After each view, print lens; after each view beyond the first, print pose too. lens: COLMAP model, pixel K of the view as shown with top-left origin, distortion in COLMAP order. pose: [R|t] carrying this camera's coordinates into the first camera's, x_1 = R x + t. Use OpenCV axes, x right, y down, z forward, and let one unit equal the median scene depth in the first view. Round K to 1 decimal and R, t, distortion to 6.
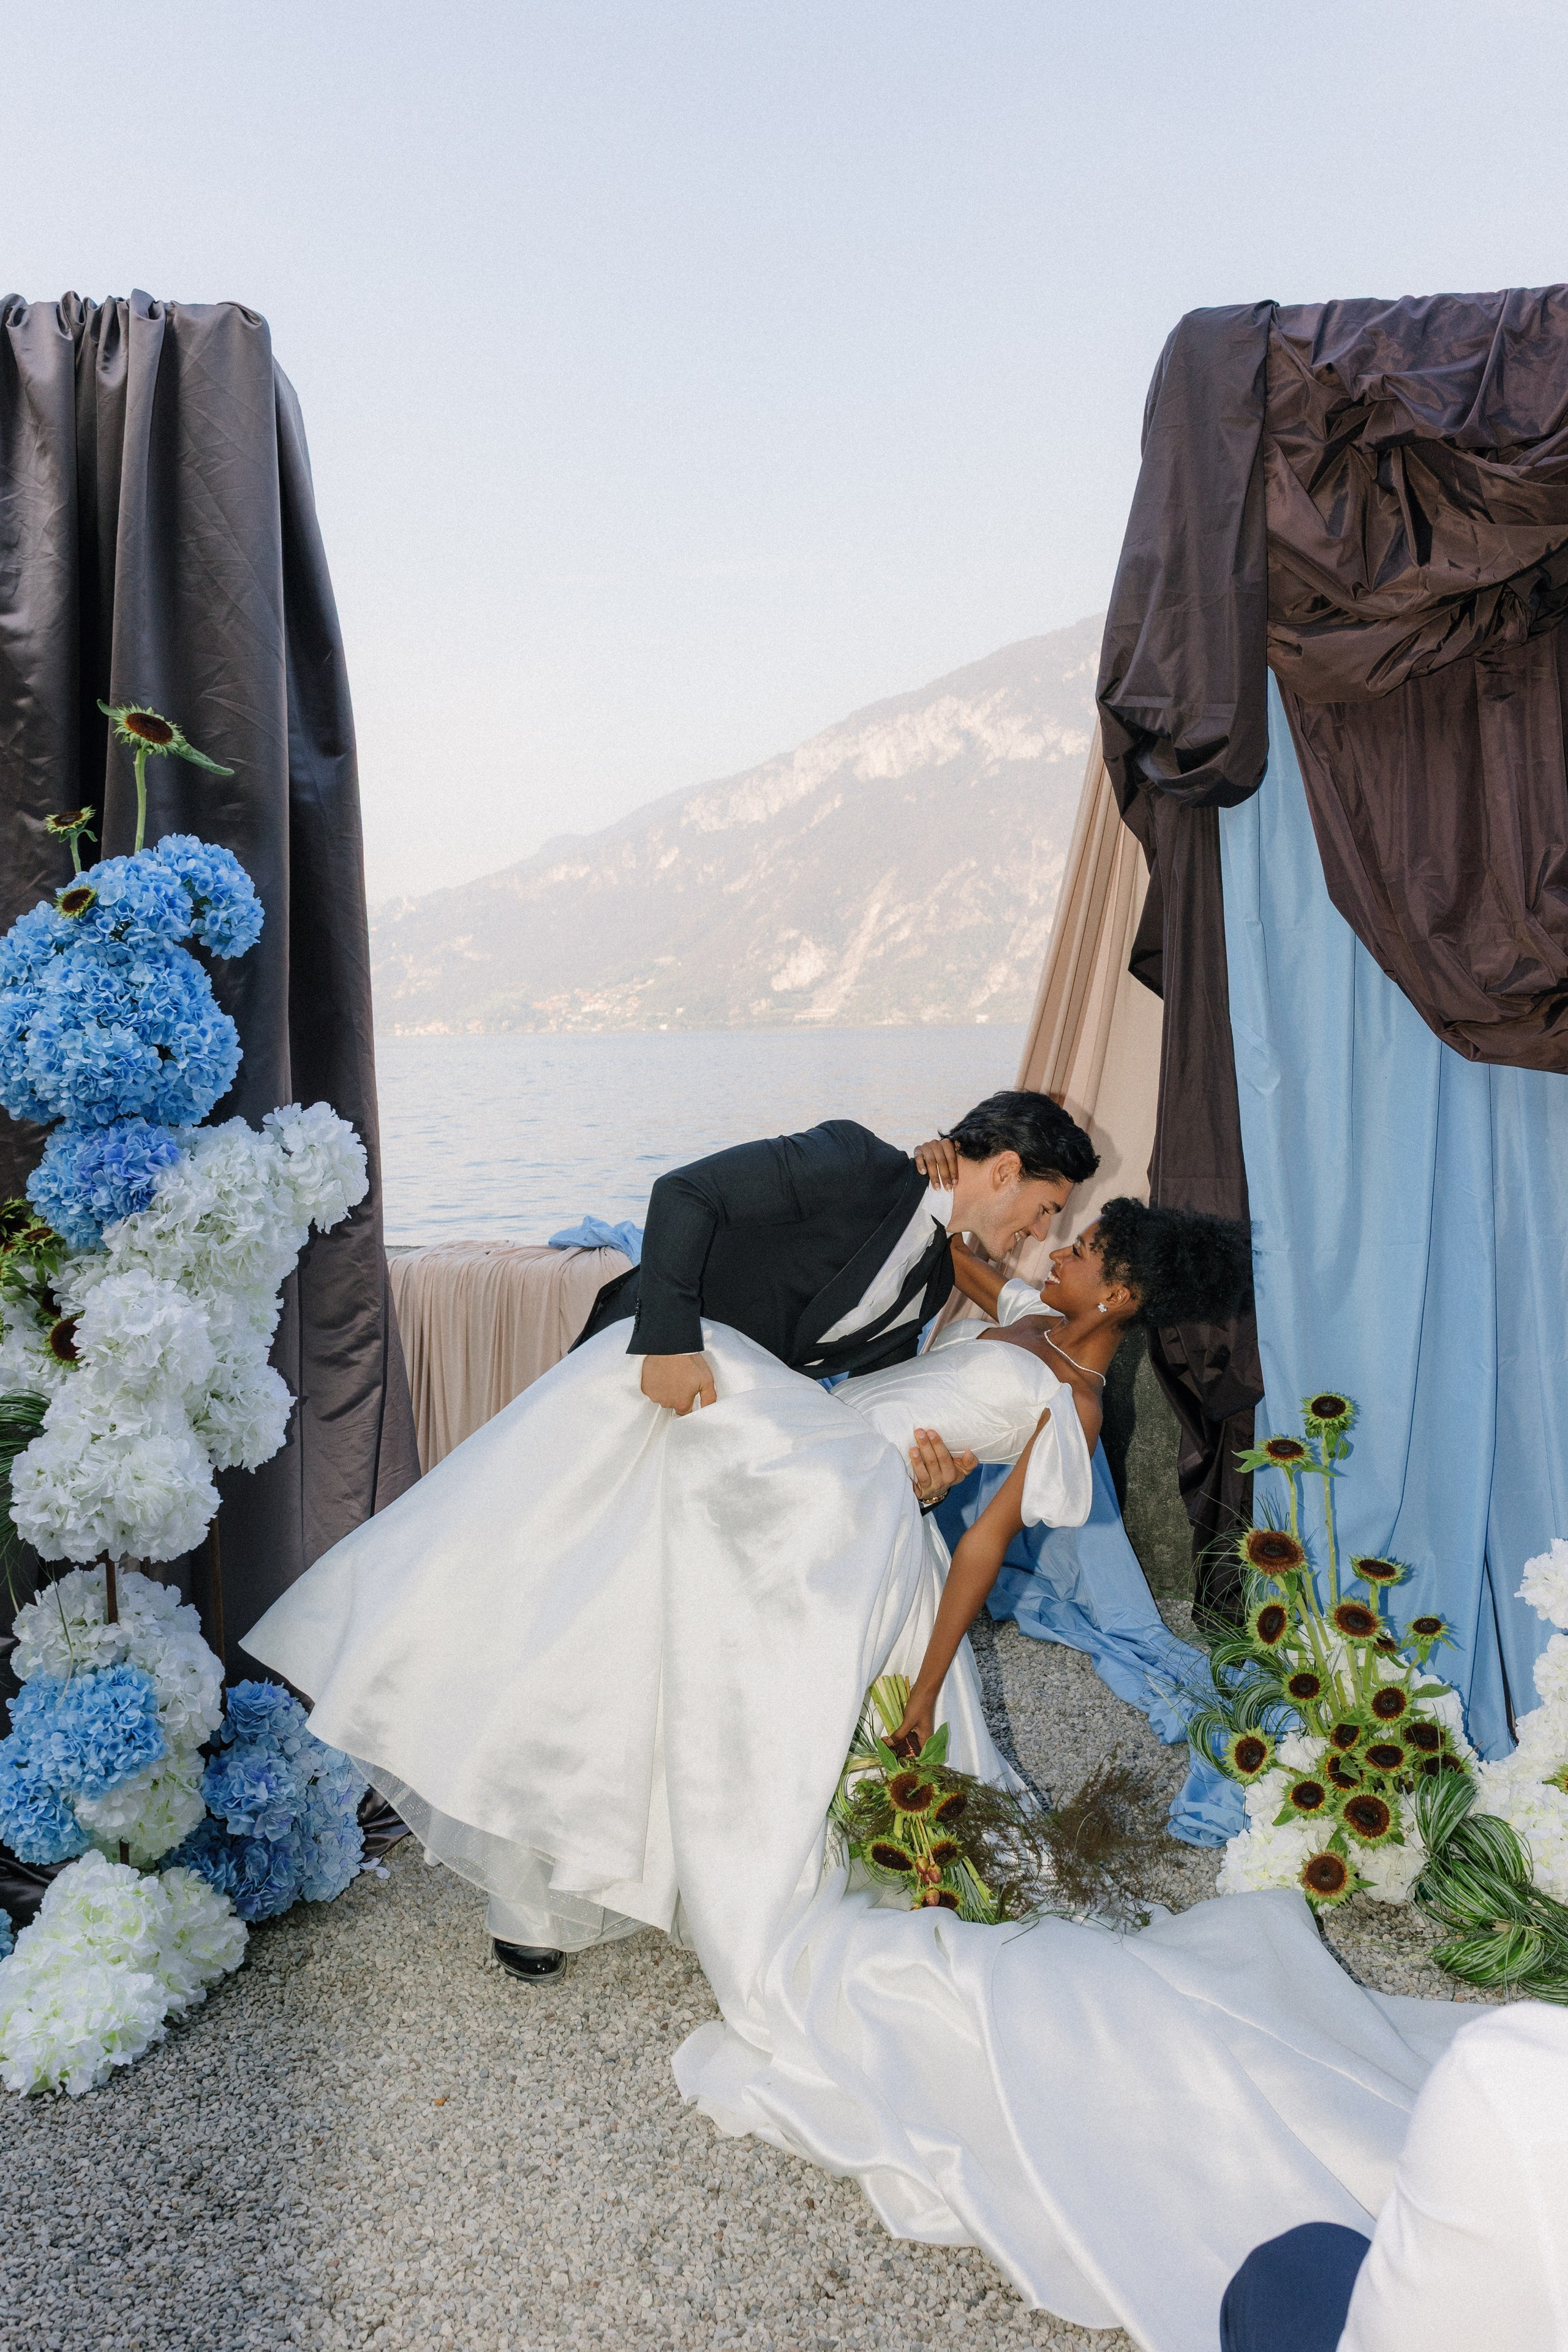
lens RADIAL K [[2229.5, 0, 796.9], [0, 2229.5, 1170.2], [0, 0, 1]] dist [0.001203, 0.000000]
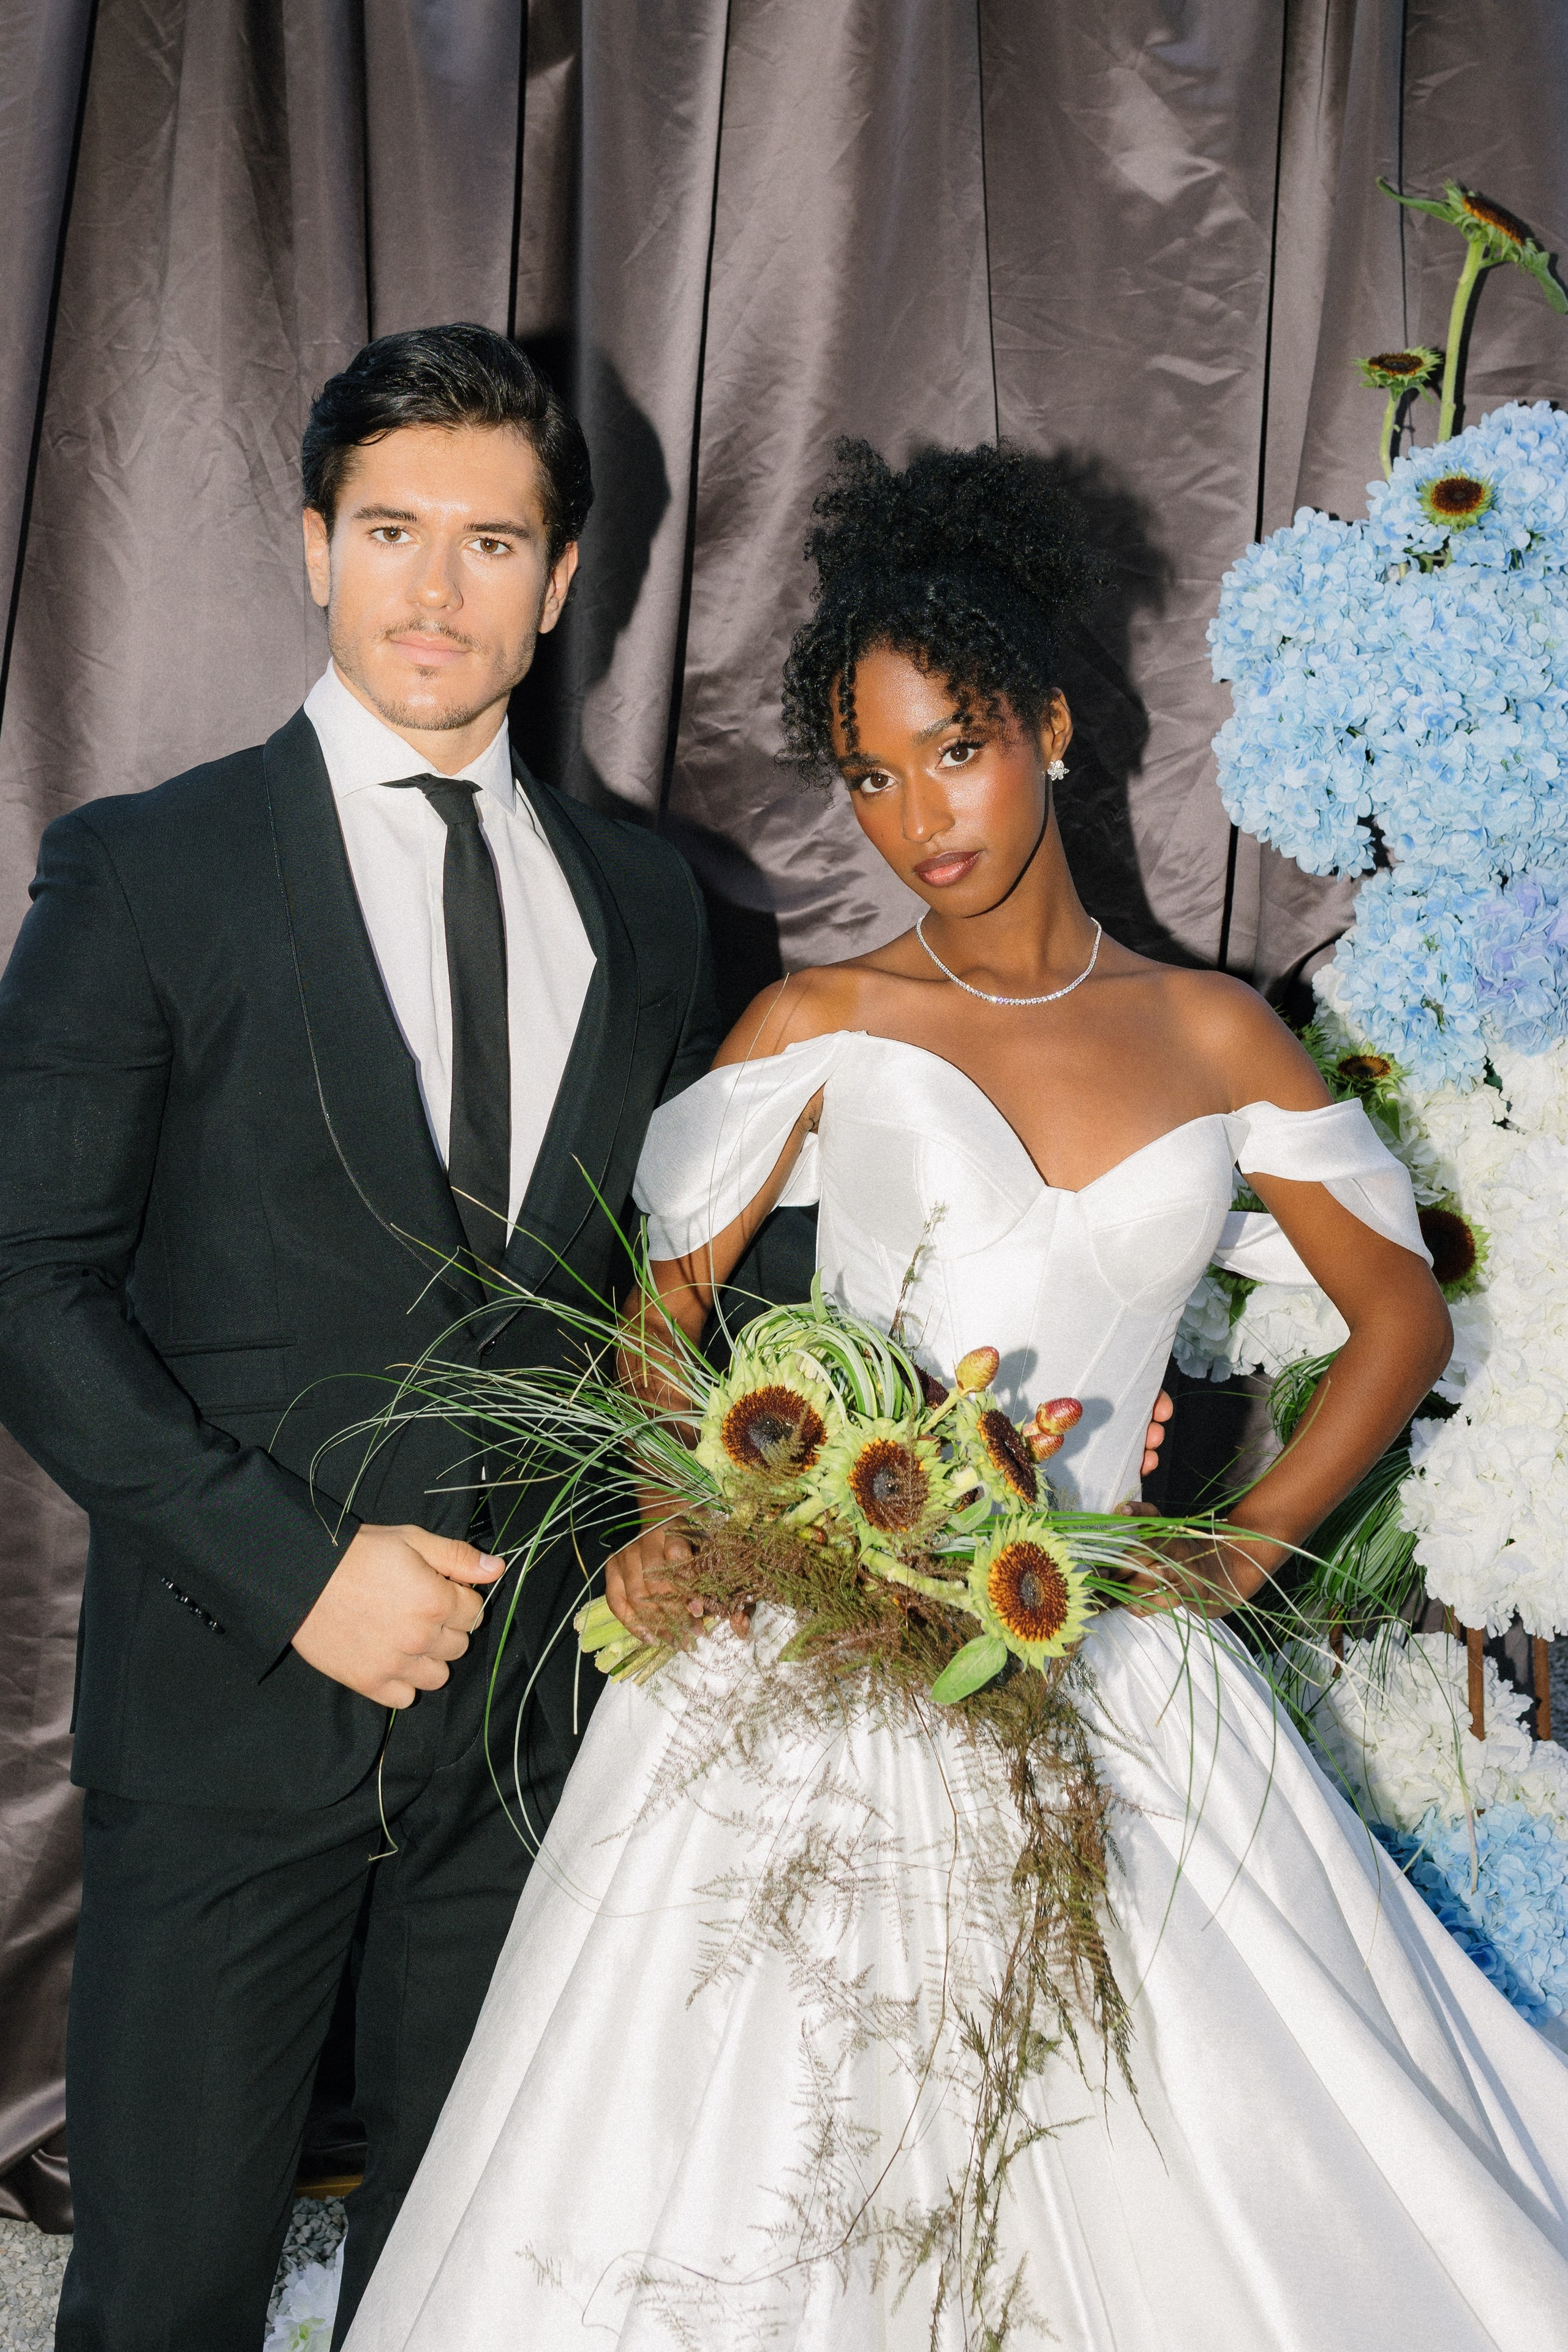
lens RADIAL K [[2599.2, 0, 737.0], [0, 2599.2, 952.1], [0, 0, 1]] dist [0.021237, 0.000000]
pose [[0.996599, 0.006860, 0.082123, -0.517037], [-0.005226, 0.999784, -0.020101, 0.012267], [-0.082244, 0.019603, 0.996419, 0.304373]]
